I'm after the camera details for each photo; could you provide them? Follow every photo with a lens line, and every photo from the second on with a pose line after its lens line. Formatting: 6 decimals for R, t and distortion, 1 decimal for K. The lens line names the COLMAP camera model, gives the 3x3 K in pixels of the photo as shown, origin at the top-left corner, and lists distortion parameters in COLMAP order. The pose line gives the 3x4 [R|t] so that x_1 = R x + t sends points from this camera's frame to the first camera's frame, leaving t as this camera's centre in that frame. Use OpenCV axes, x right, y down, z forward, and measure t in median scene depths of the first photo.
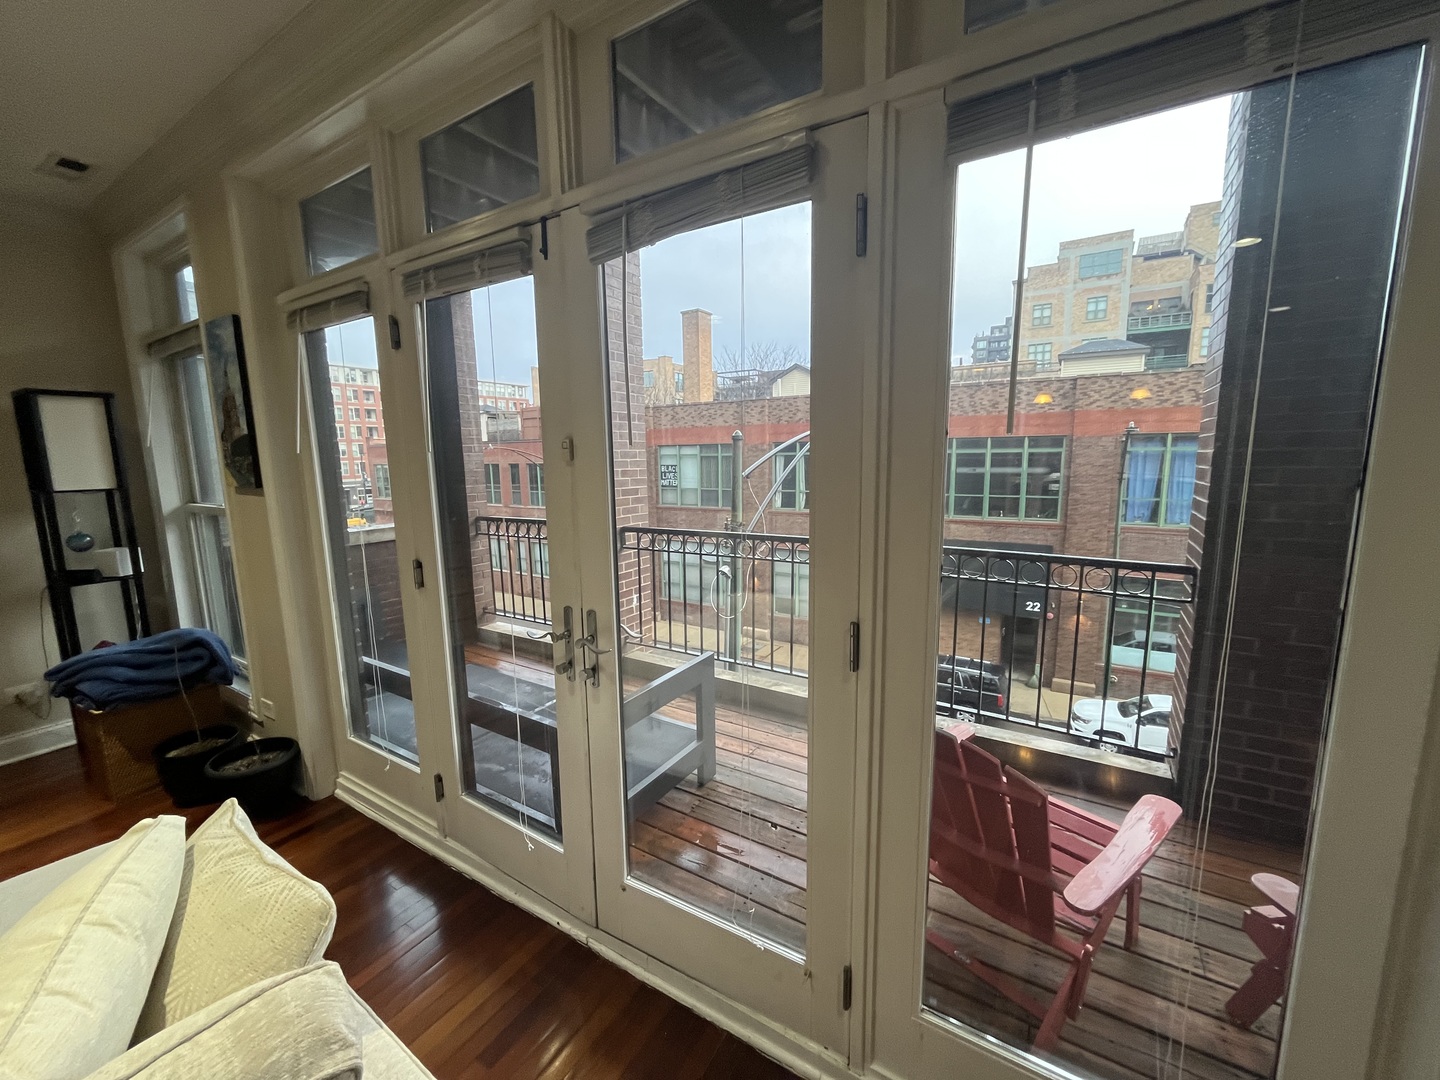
lens RADIAL K [[582.9, 0, 720.0], [0, 582.9, 540.0], [0, 0, 1]] dist [-0.002131, -0.000234]
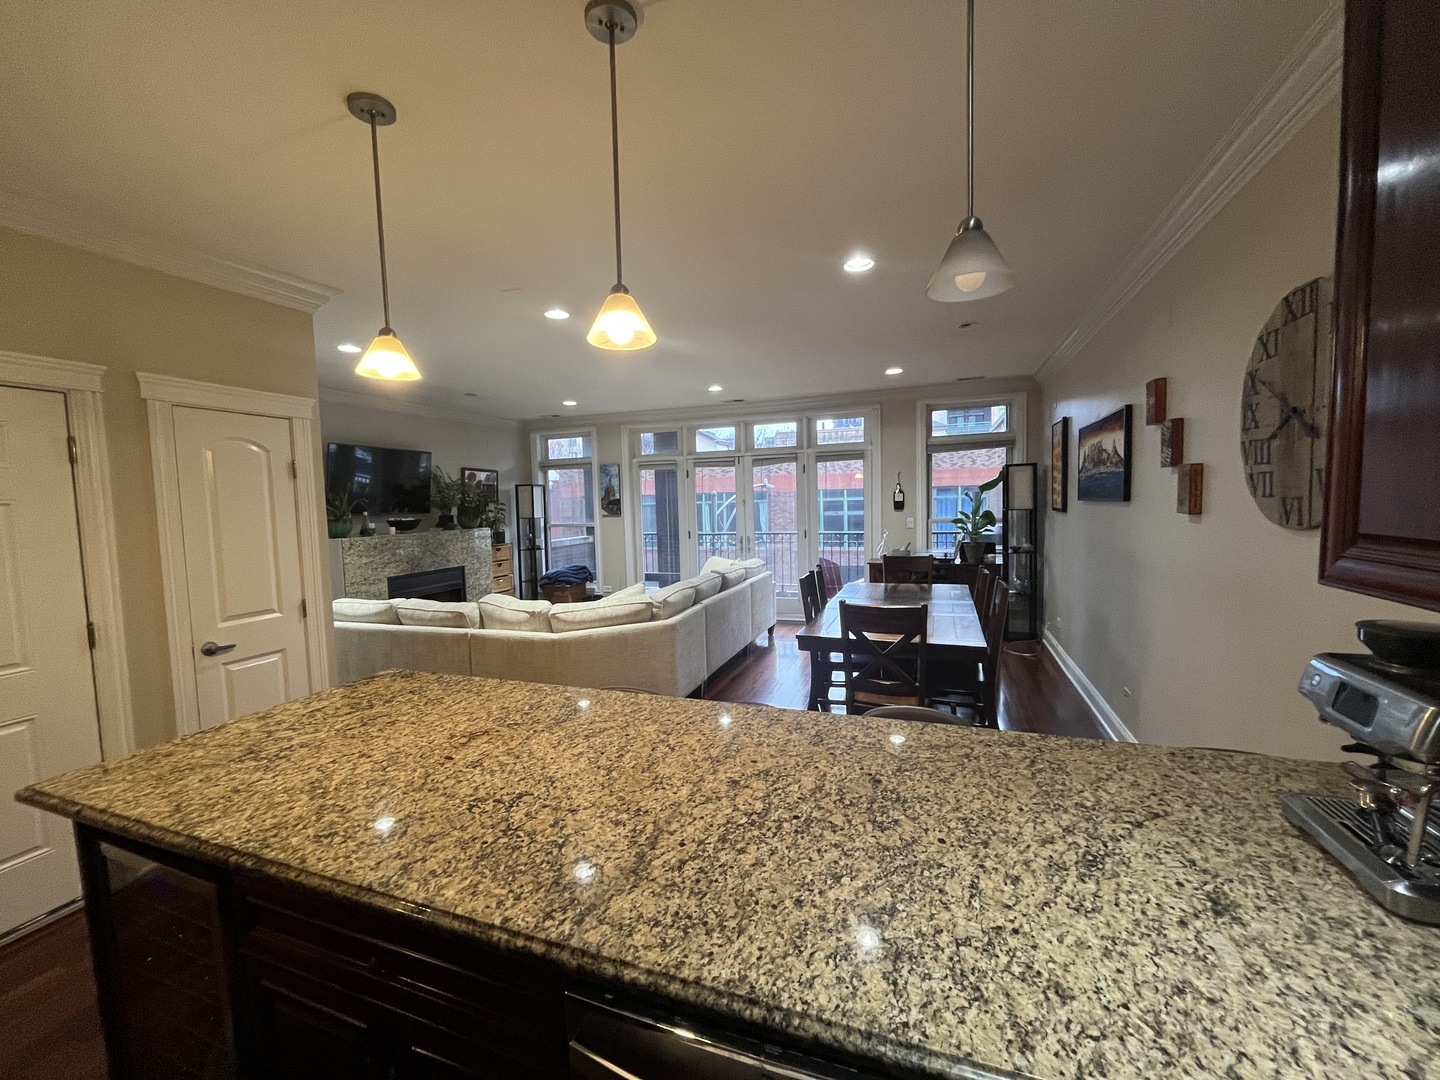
lens RADIAL K [[582.9, 0, 720.0], [0, 582.9, 540.0], [0, 0, 1]] dist [-0.002131, -0.000234]
pose [[0.979222, -0.022993, 0.201484, -0.764990], [0.039621, 0.996096, -0.078888, 0.285391], [-0.198884, 0.085232, 0.976310, -1.959104]]
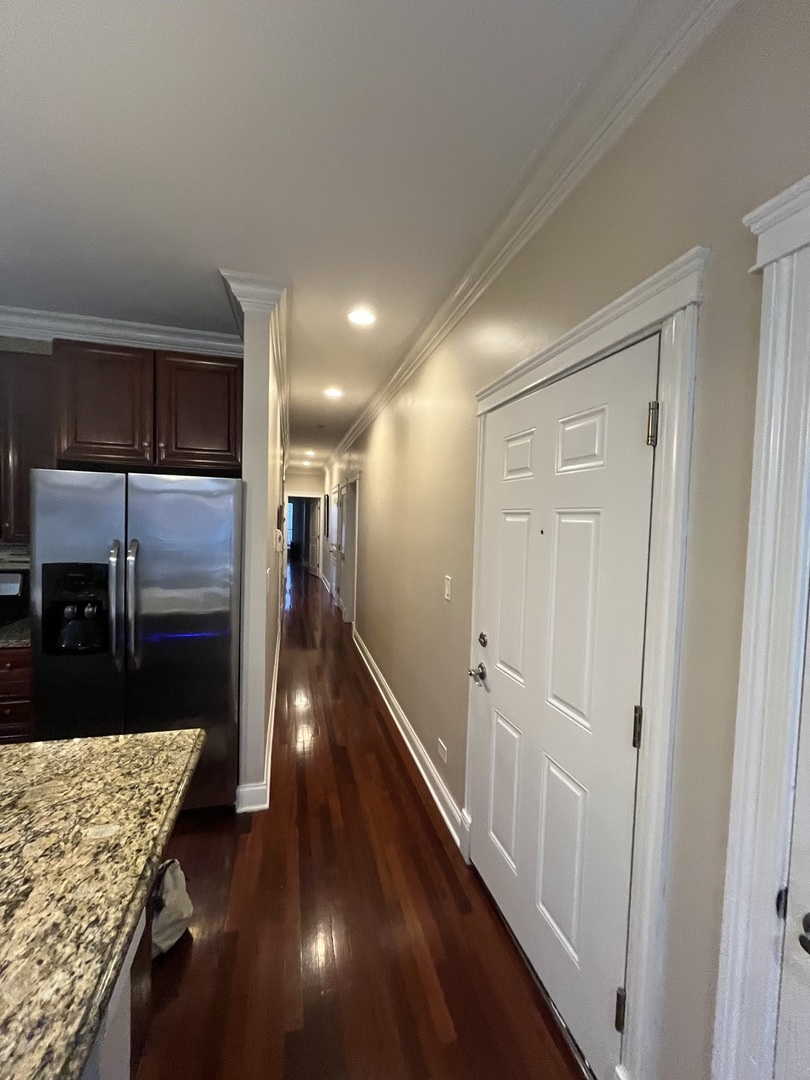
lens RADIAL K [[437.2, 0, 405.0], [0, 437.2, 540.0], [0, 0, 1]] dist [-0.002131, -0.000234]
pose [[-0.685564, 0.026761, -0.727521, -1.063501], [-0.127839, 0.979371, 0.156491, 0.128845], [0.716701, 0.200290, -0.668000, -0.904769]]
